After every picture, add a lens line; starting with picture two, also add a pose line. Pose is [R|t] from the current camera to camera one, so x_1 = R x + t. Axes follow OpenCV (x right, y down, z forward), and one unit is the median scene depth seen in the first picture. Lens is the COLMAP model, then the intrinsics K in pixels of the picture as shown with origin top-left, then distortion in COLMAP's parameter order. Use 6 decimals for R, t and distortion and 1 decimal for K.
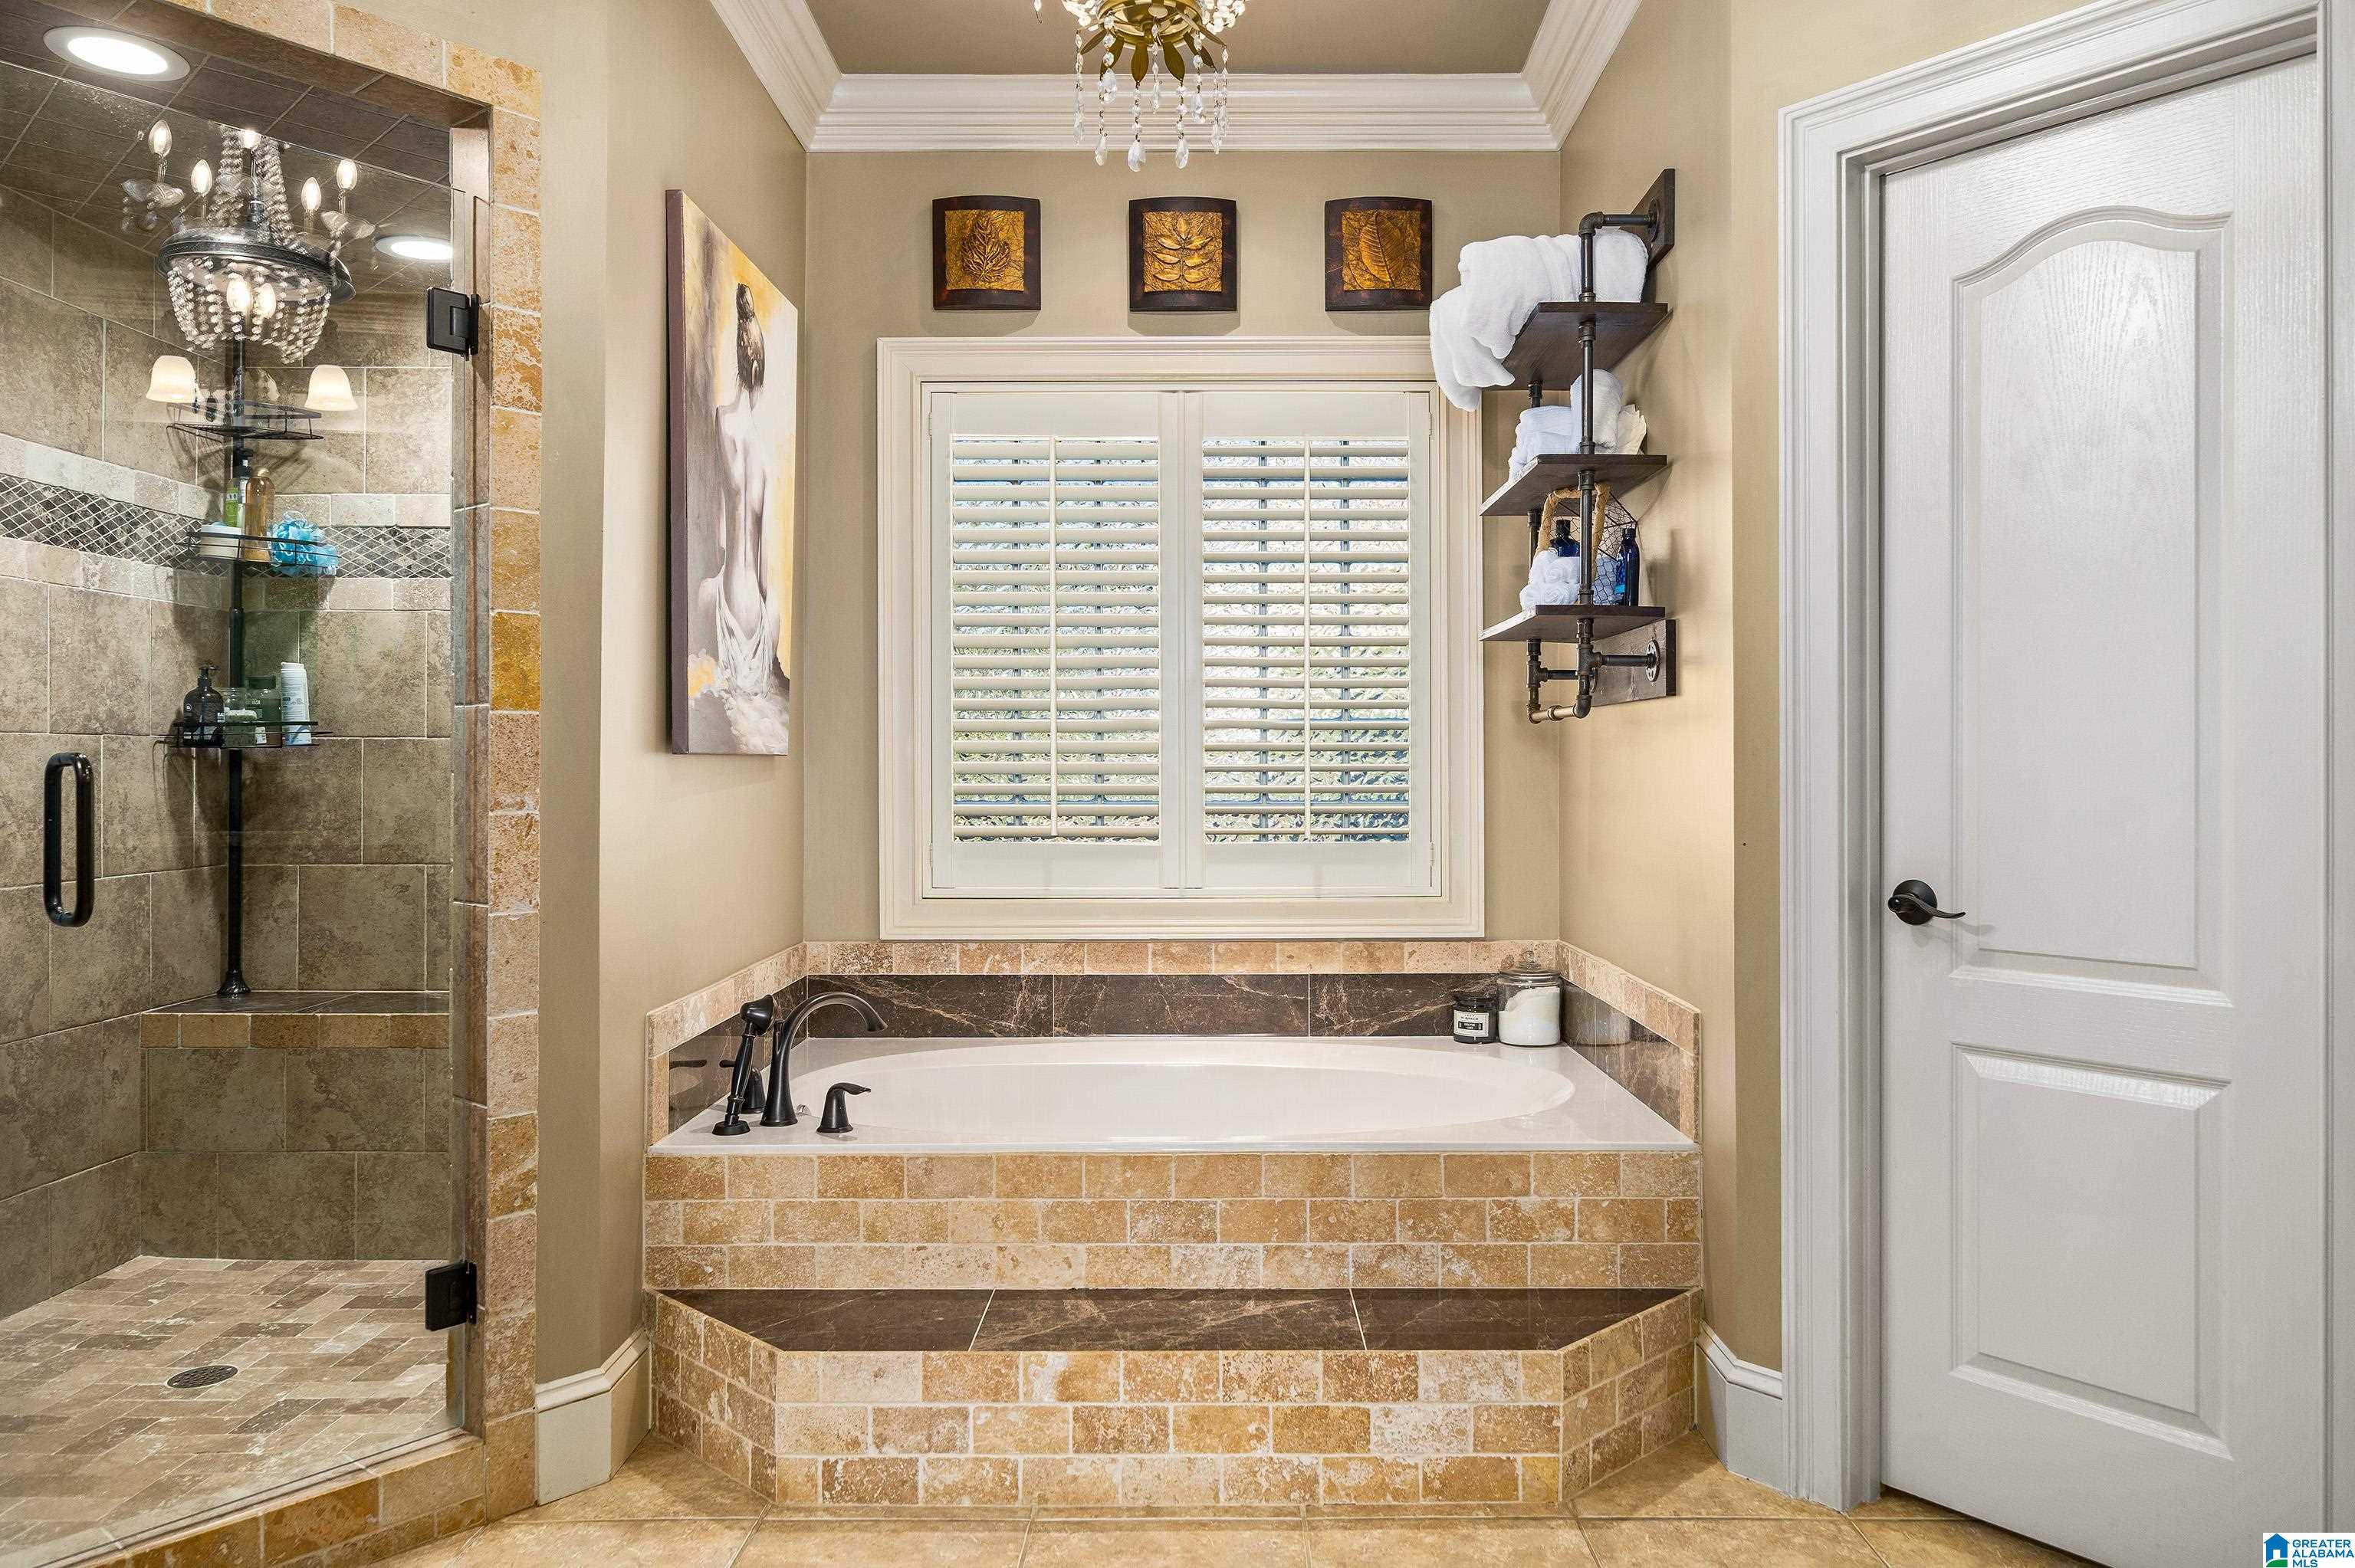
lens RADIAL K [[1482.8, 0, 1181.0], [0, 1482.8, 773.1], [0, 0, 1]] dist [0.000357, -0.000017]
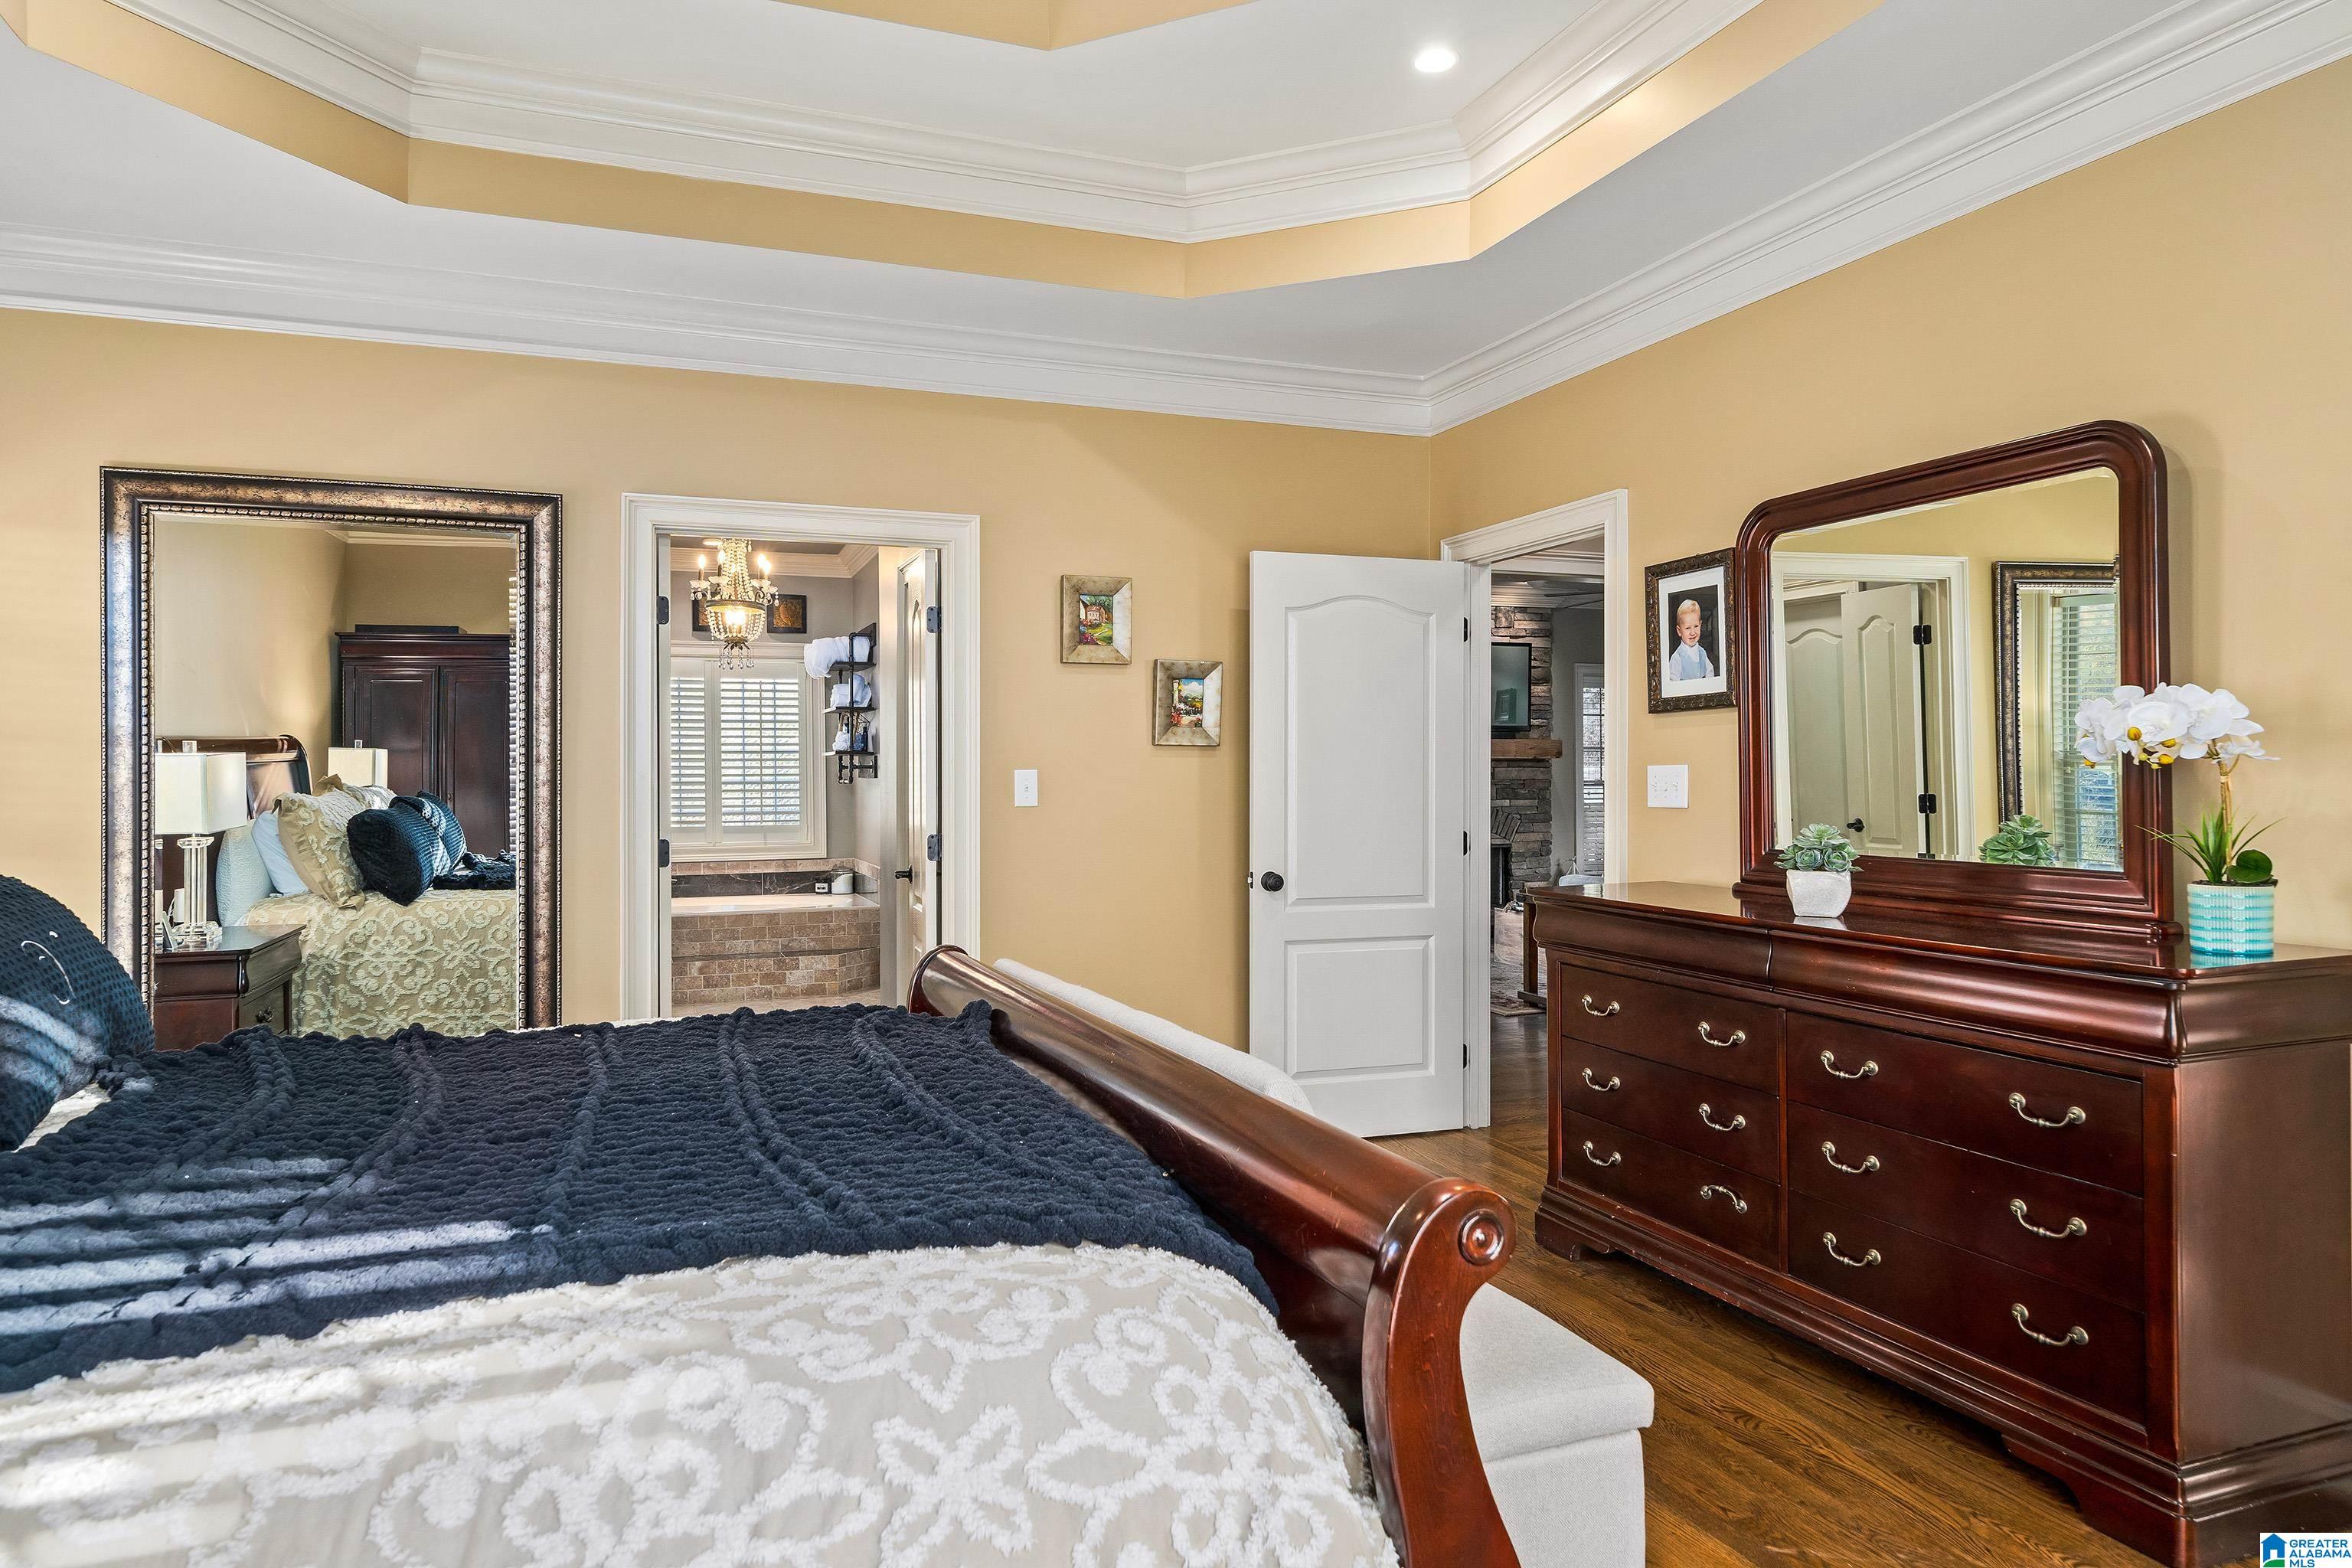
lens RADIAL K [[1453.1, 0, 1170.6], [0, 1453.1, 772.2], [0, 0, 1]] dist [-0.000773, -0.000041]
pose [[0.923737, -0.002431, 0.383019, -0.306273], [0.006091, 0.999947, -0.008345, -0.030514], [-0.382978, 0.010041, 0.923703, -2.226942]]
